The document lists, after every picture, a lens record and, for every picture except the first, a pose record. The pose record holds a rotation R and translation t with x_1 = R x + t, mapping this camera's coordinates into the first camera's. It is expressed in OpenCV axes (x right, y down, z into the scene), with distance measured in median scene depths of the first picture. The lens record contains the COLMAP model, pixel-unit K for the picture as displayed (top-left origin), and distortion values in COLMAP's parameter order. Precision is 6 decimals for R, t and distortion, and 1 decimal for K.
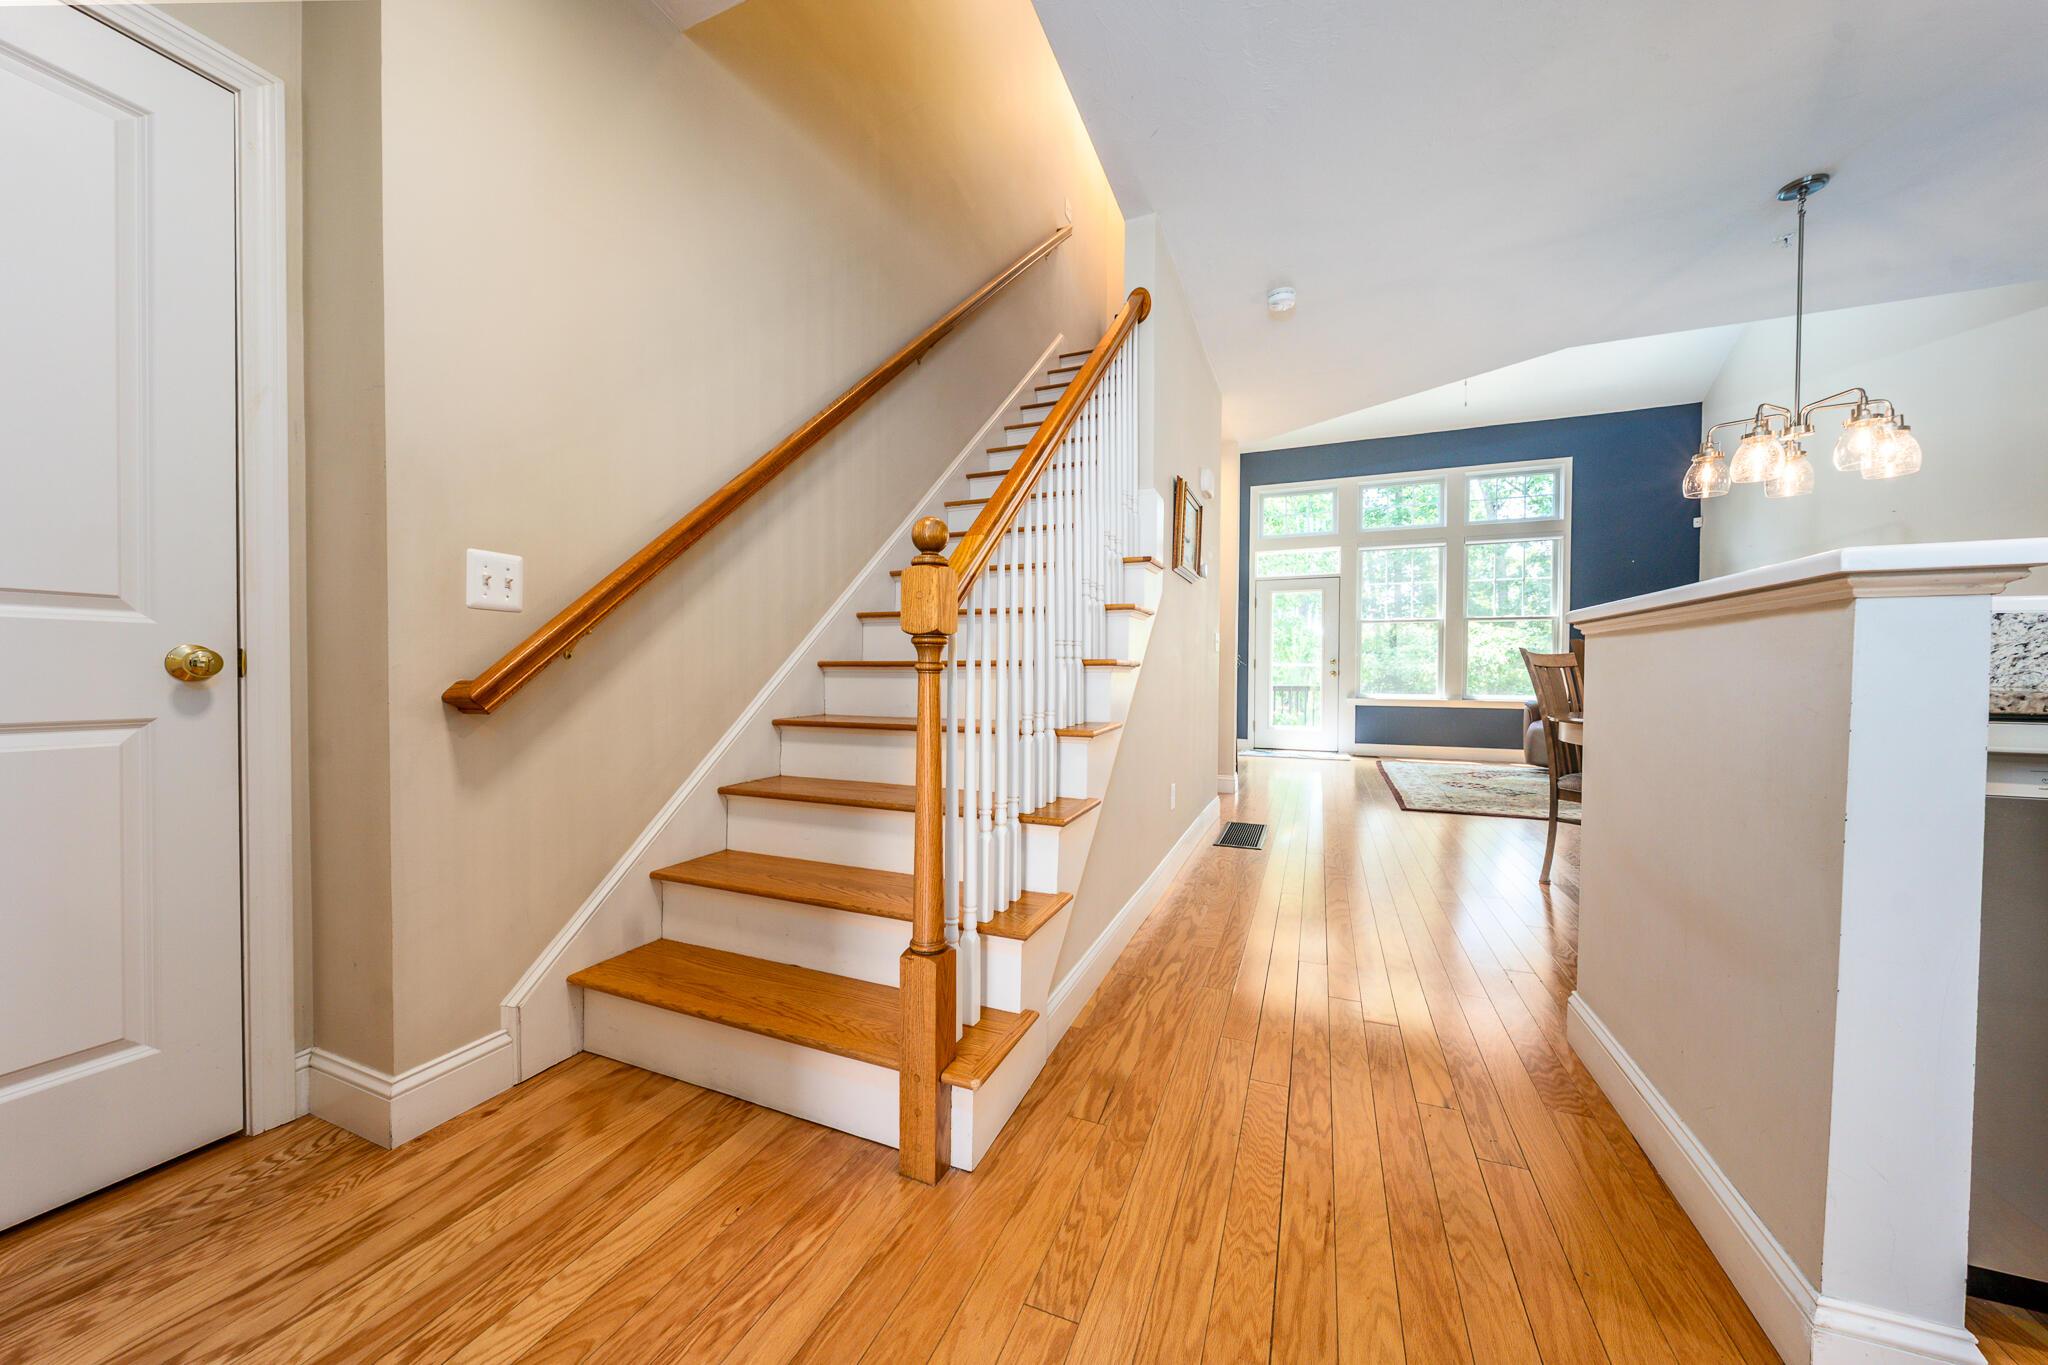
lens RADIAL K [[724.1, 0, 1033.6], [0, 724.1, 678.2], [0, 0, 1]] dist [-0.001237, -0.000033]
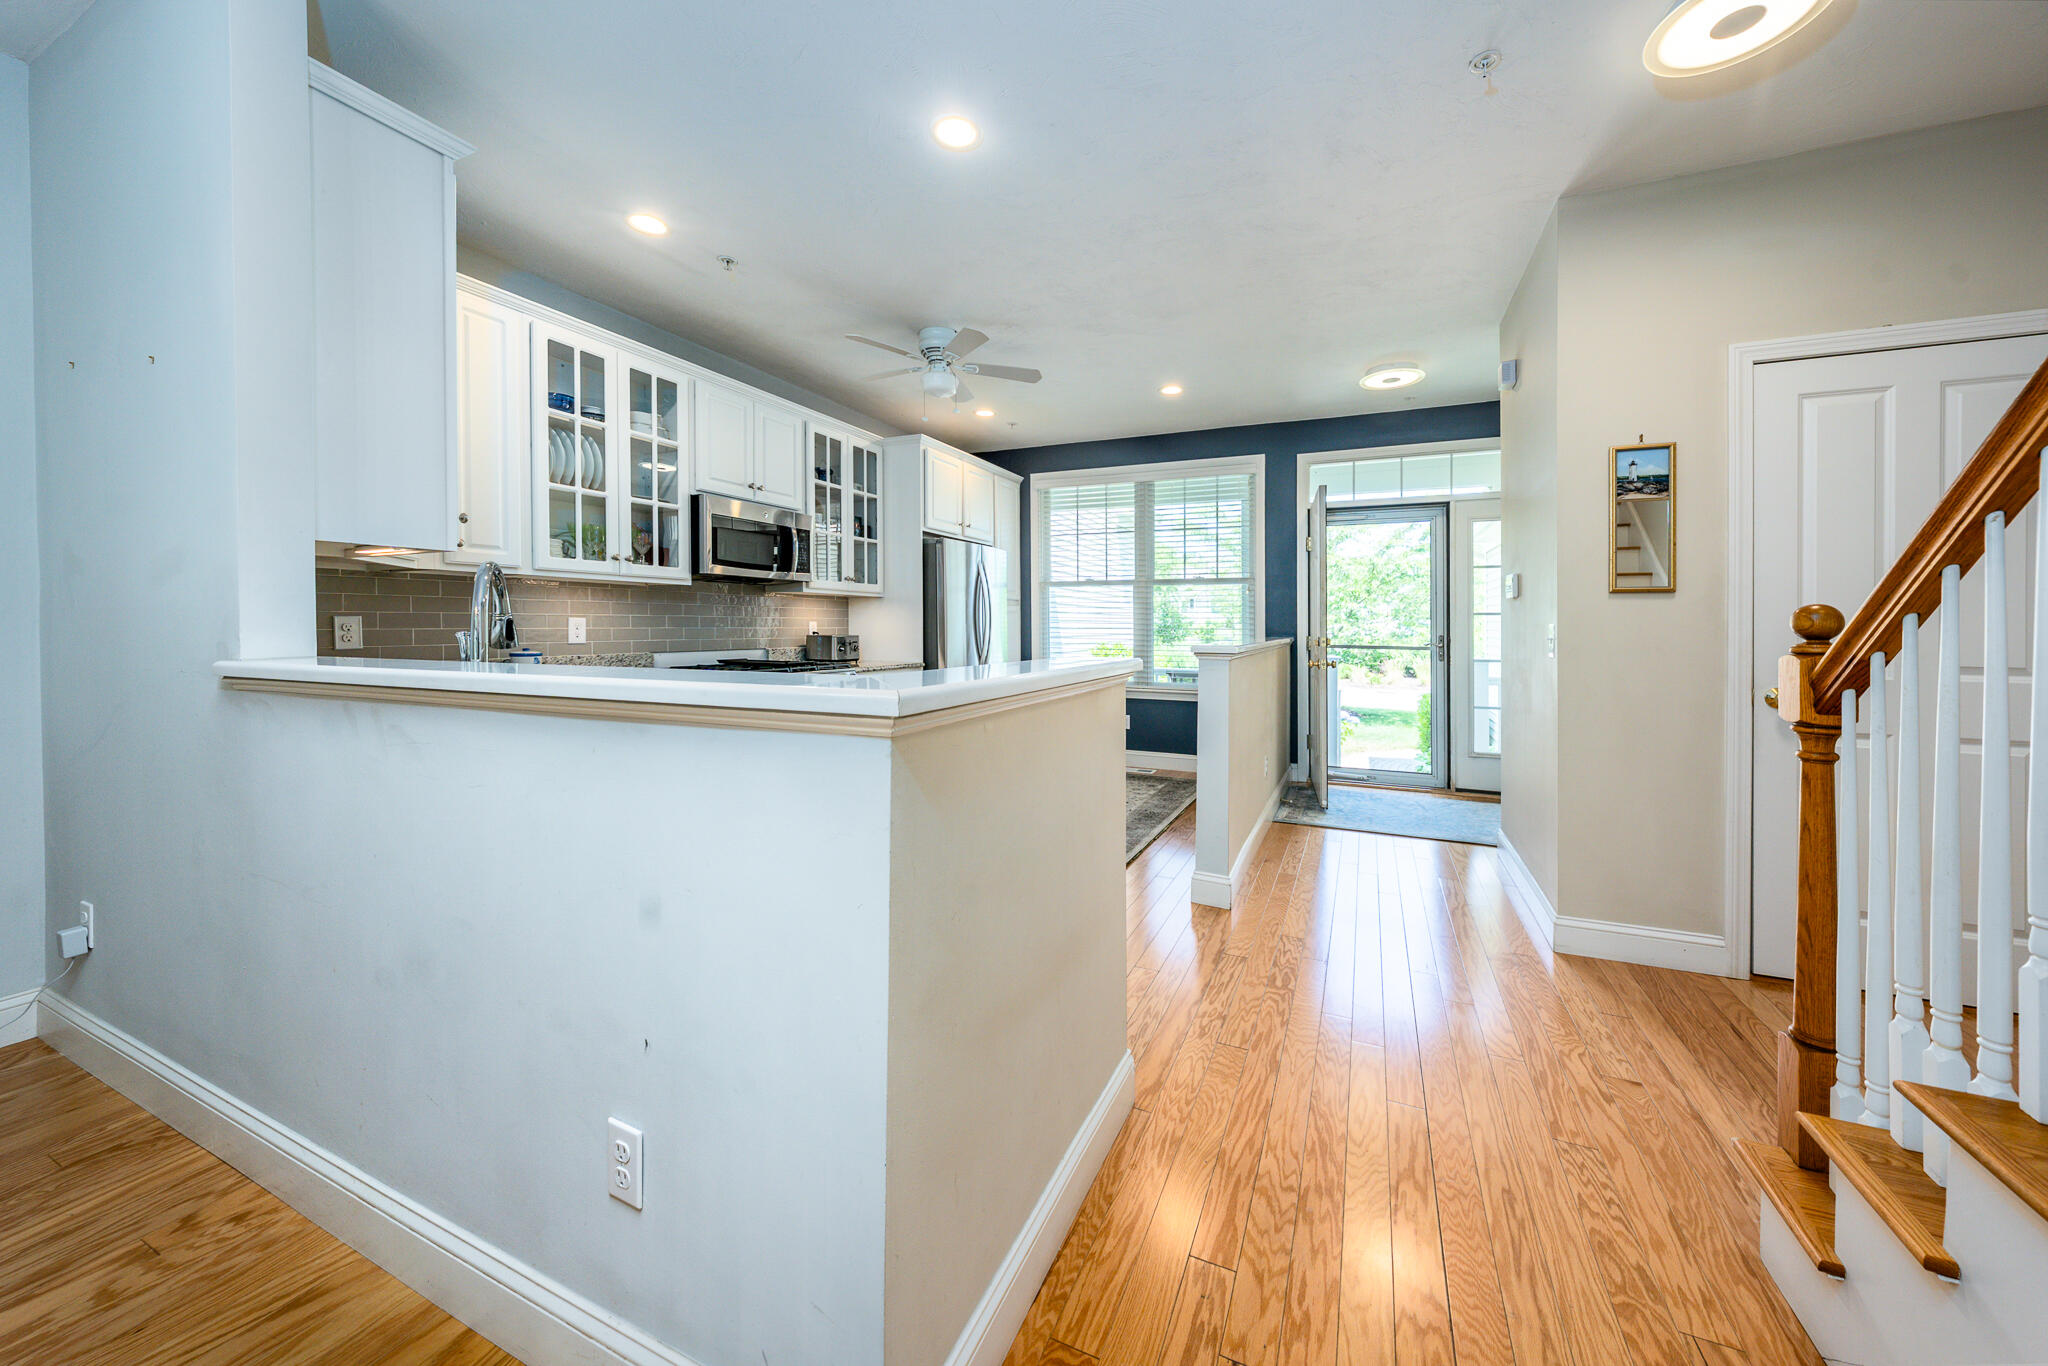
lens RADIAL K [[724.1, 0, 1042.4], [0, 724.1, 626.2], [0, 0, 1]] dist [-0.001237, -0.000033]
pose [[-0.998723, -0.007605, 0.049941, 0.759289], [-0.006770, 0.999835, 0.016879, -0.177386], [-0.050061, 0.016520, -0.998610, 1.785886]]
